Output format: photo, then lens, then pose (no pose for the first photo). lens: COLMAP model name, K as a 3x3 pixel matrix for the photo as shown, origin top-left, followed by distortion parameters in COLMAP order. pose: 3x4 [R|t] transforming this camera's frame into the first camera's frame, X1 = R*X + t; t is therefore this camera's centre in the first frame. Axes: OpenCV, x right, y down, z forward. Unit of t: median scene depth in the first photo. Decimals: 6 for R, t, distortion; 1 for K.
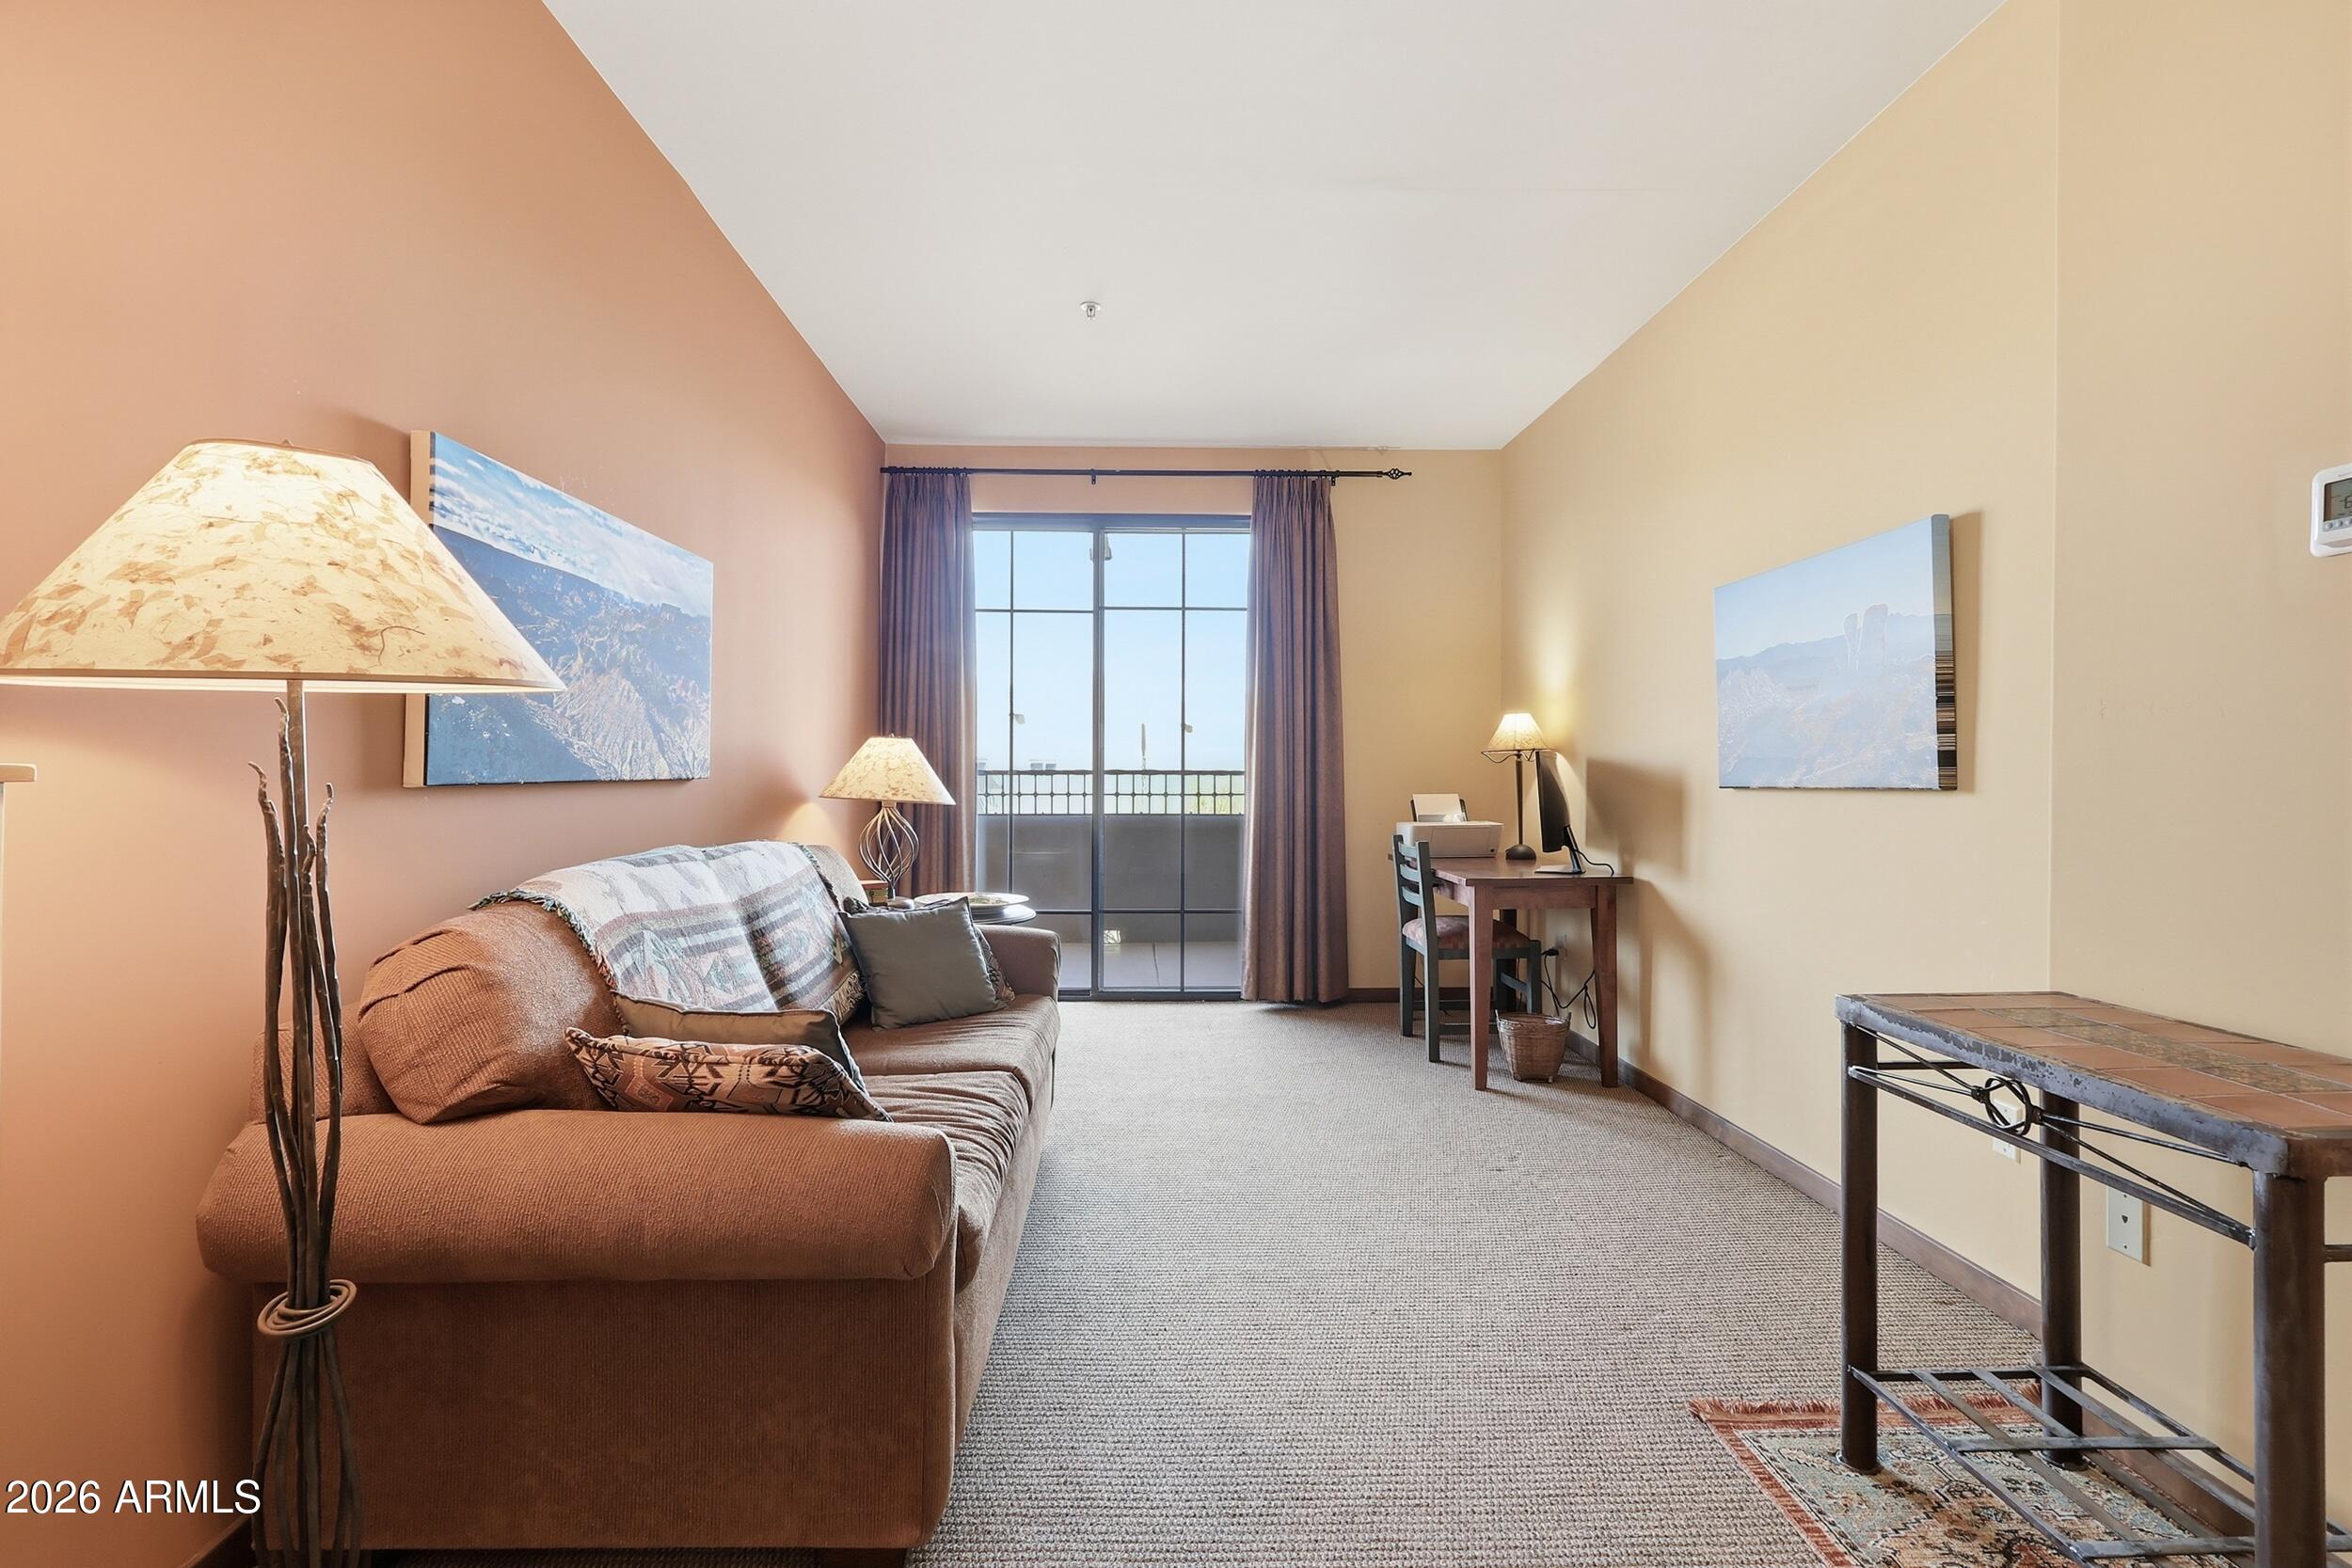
lens RADIAL K [[1101.7, 0, 1136.7], [0, 1101.7, 781.7], [0, 0, 1]] dist [-0.001801, 0.008432]
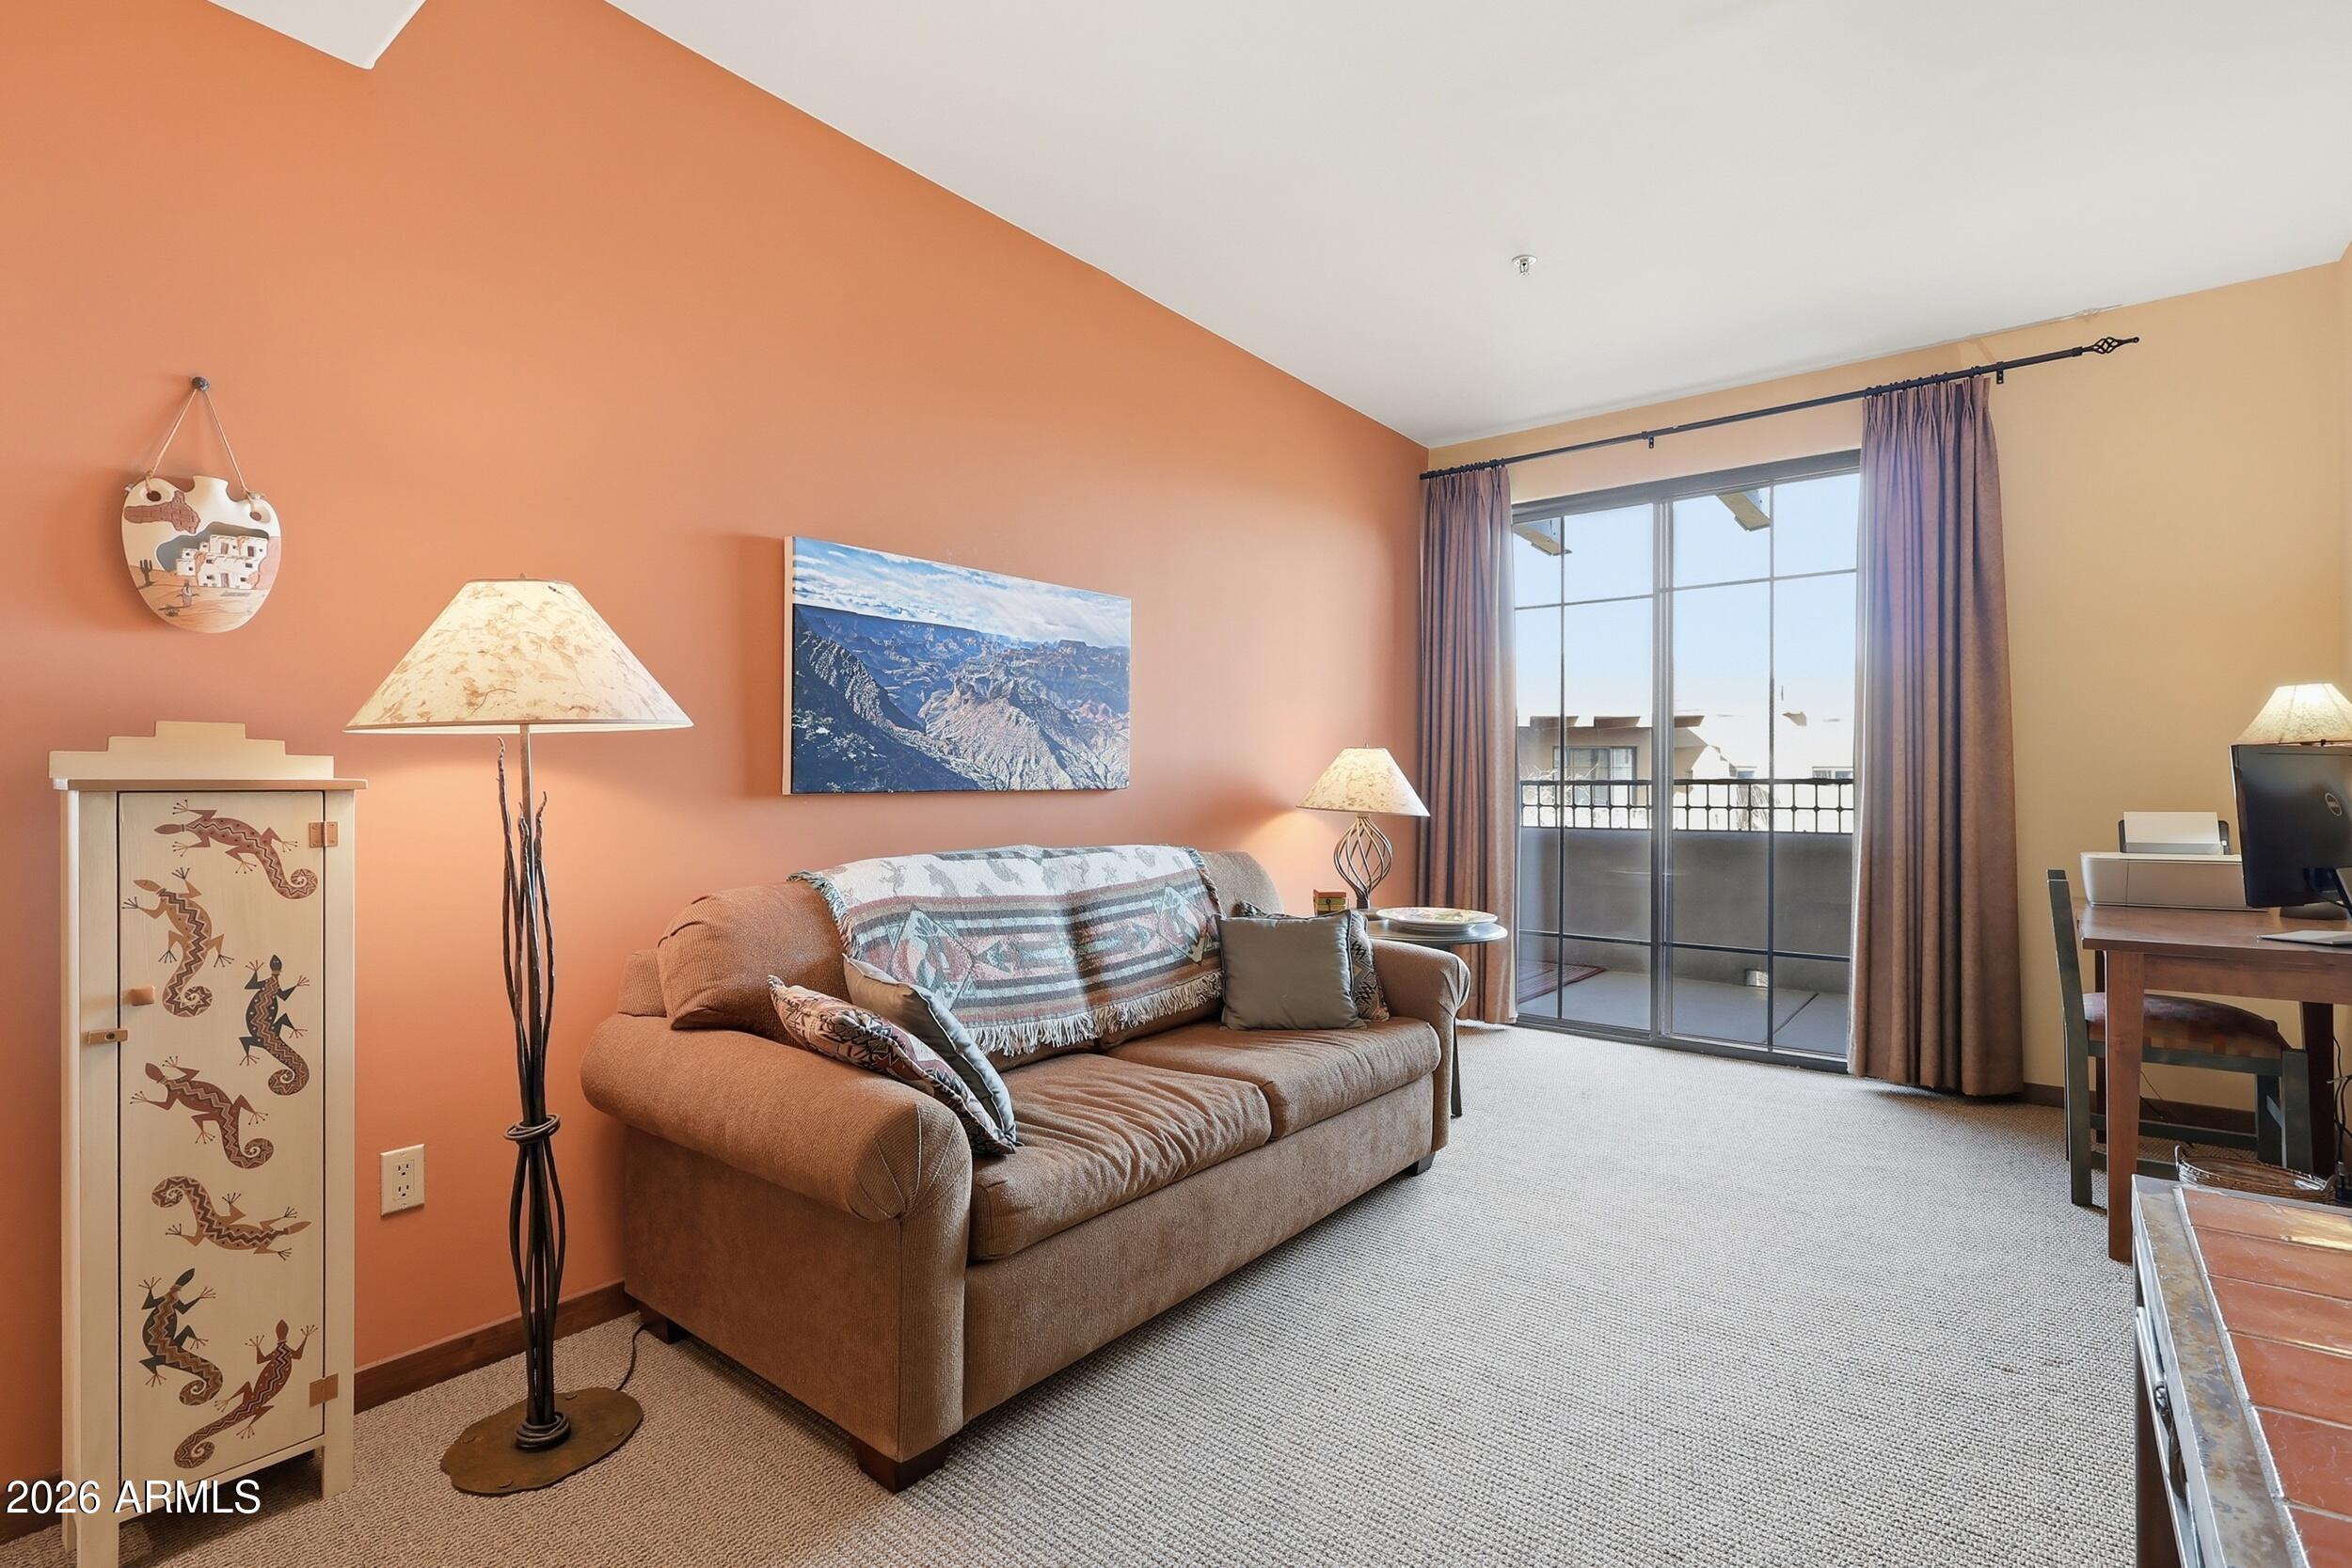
lens RADIAL K [[1101.7, 0, 1136.7], [0, 1101.7, 781.7], [0, 0, 1]] dist [-0.001801, 0.008432]
pose [[0.766577, -0.005151, -0.642131, 0.351700], [-0.001374, 0.999952, -0.009661, 0.001020], [0.642150, 0.008288, 0.766534, 0.136686]]
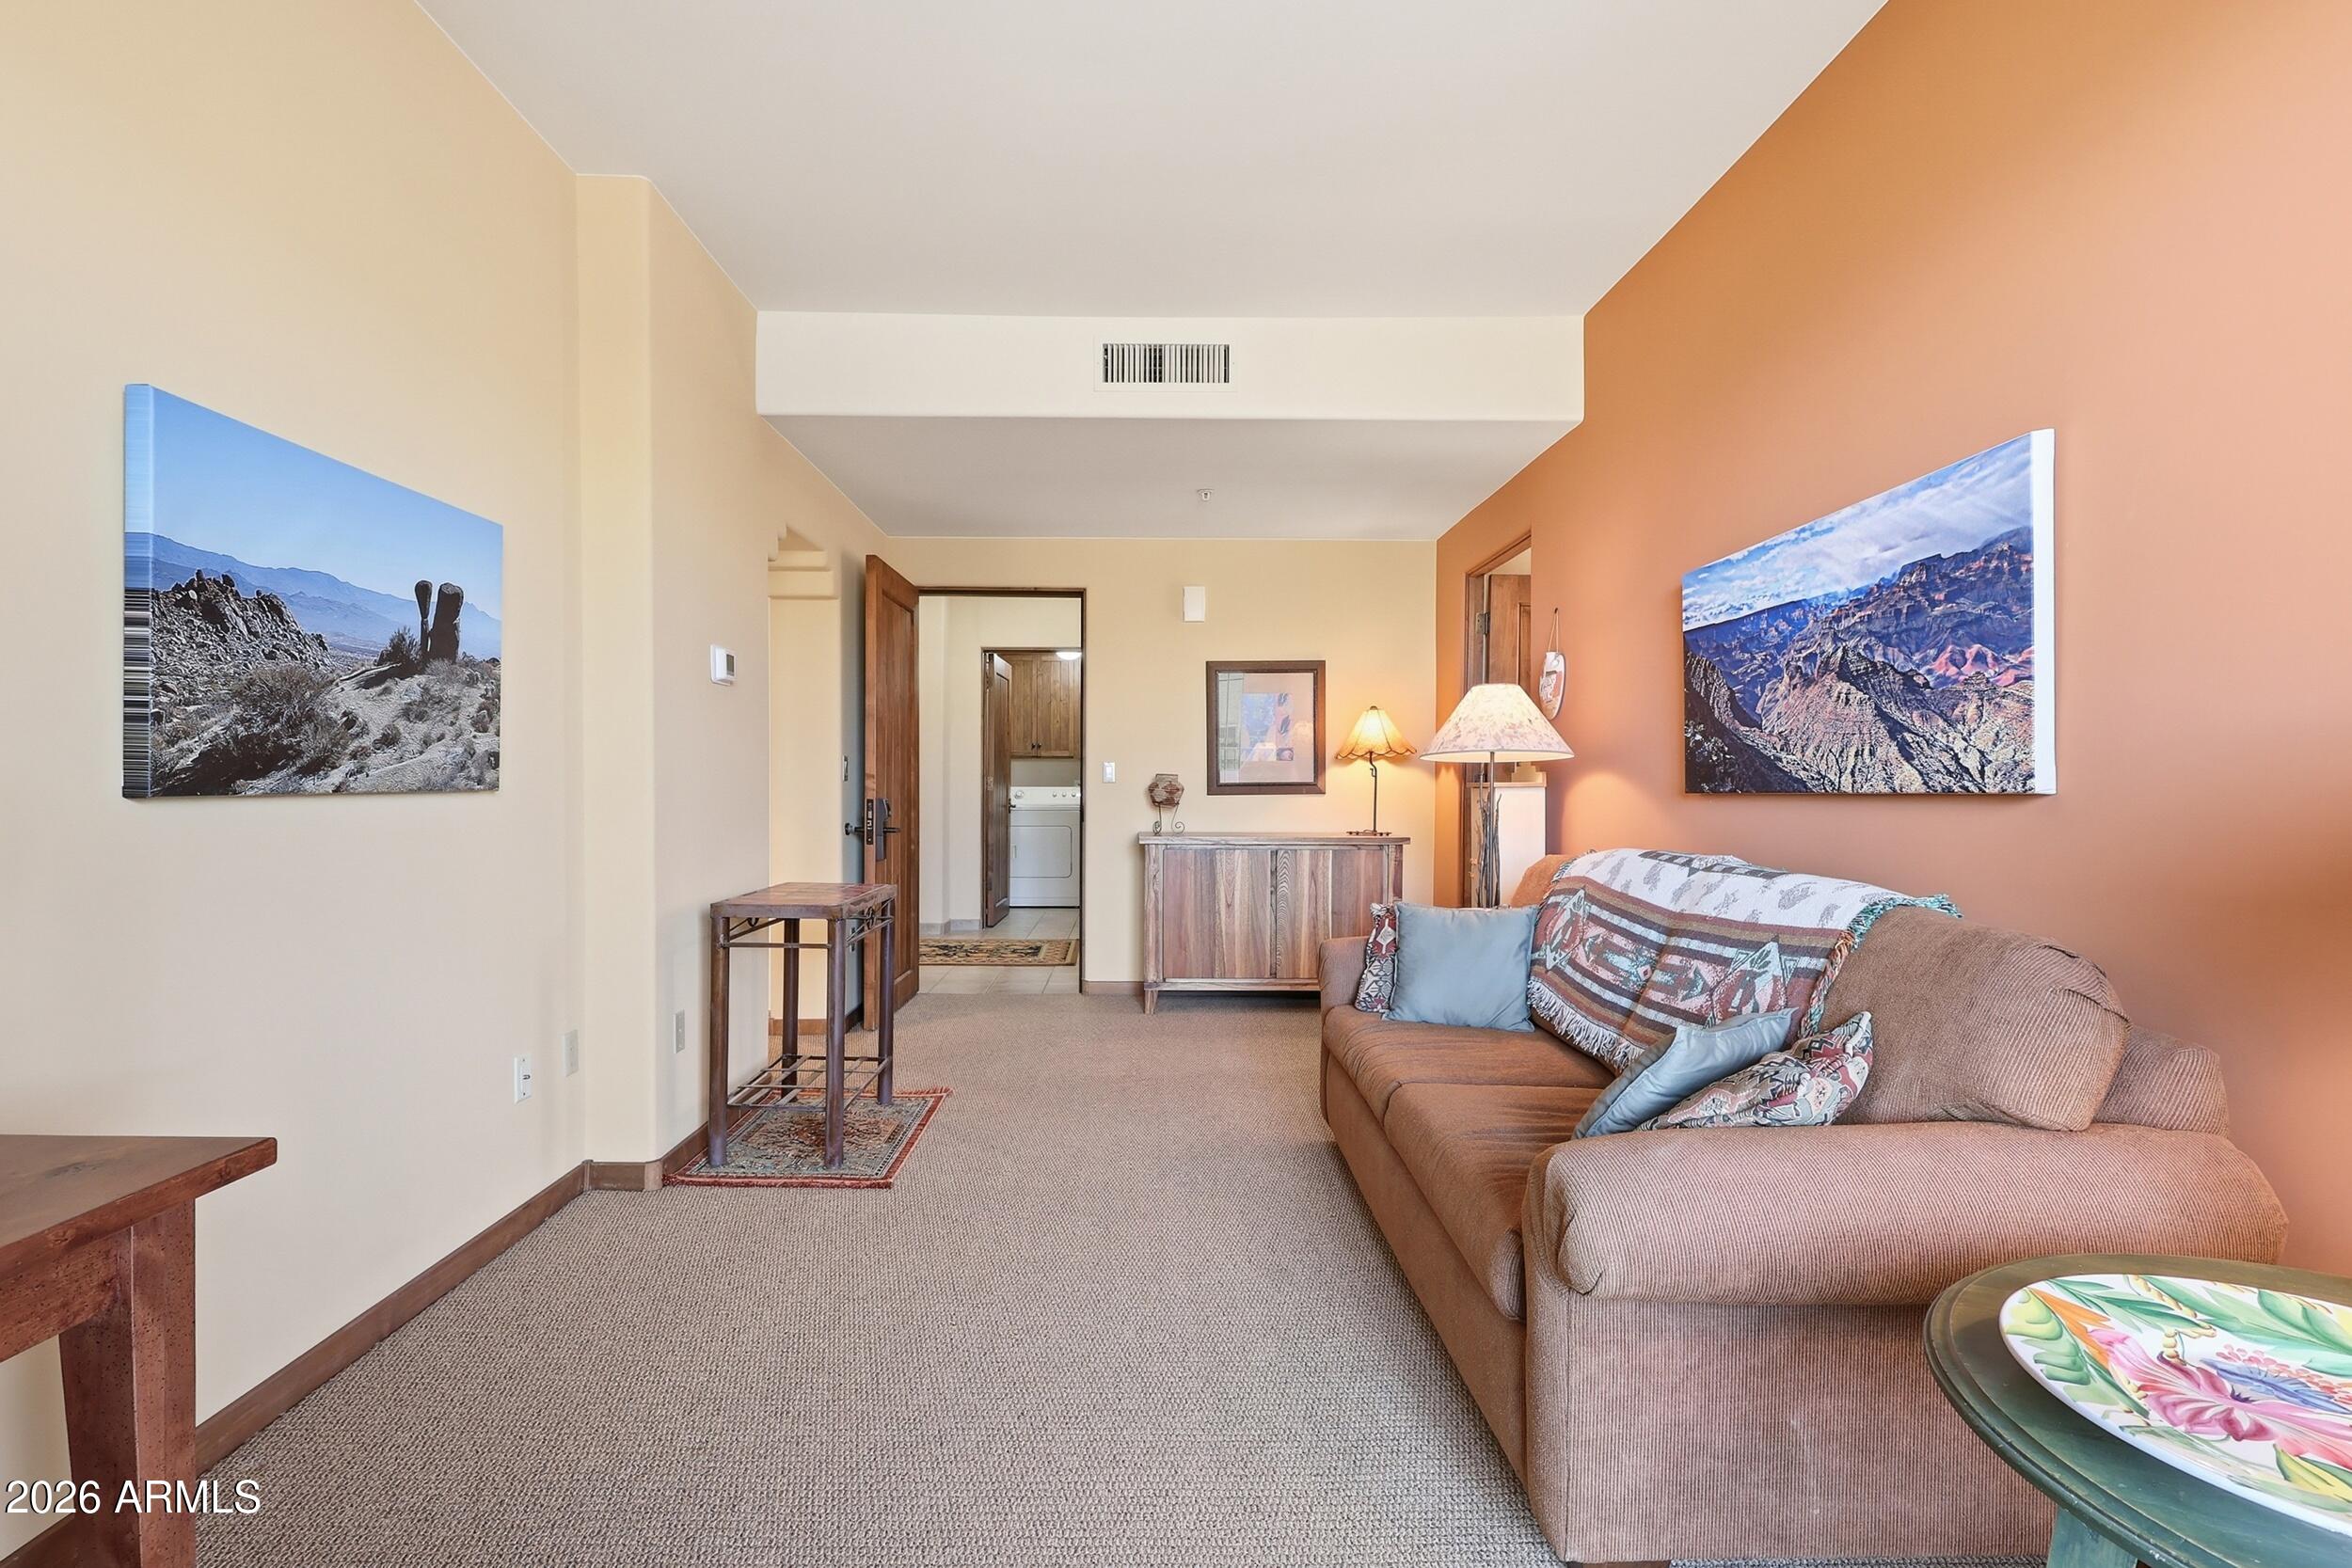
lens RADIAL K [[1101.7, 0, 1136.7], [0, 1101.7, 781.7], [0, 0, 1]] dist [-0.001801, 0.008432]
pose [[-0.999907, -0.007208, 0.011541, 0.091264], [-0.007171, 0.999969, 0.003216, -0.007436], [-0.011564, 0.003133, -0.999928, 1.623716]]
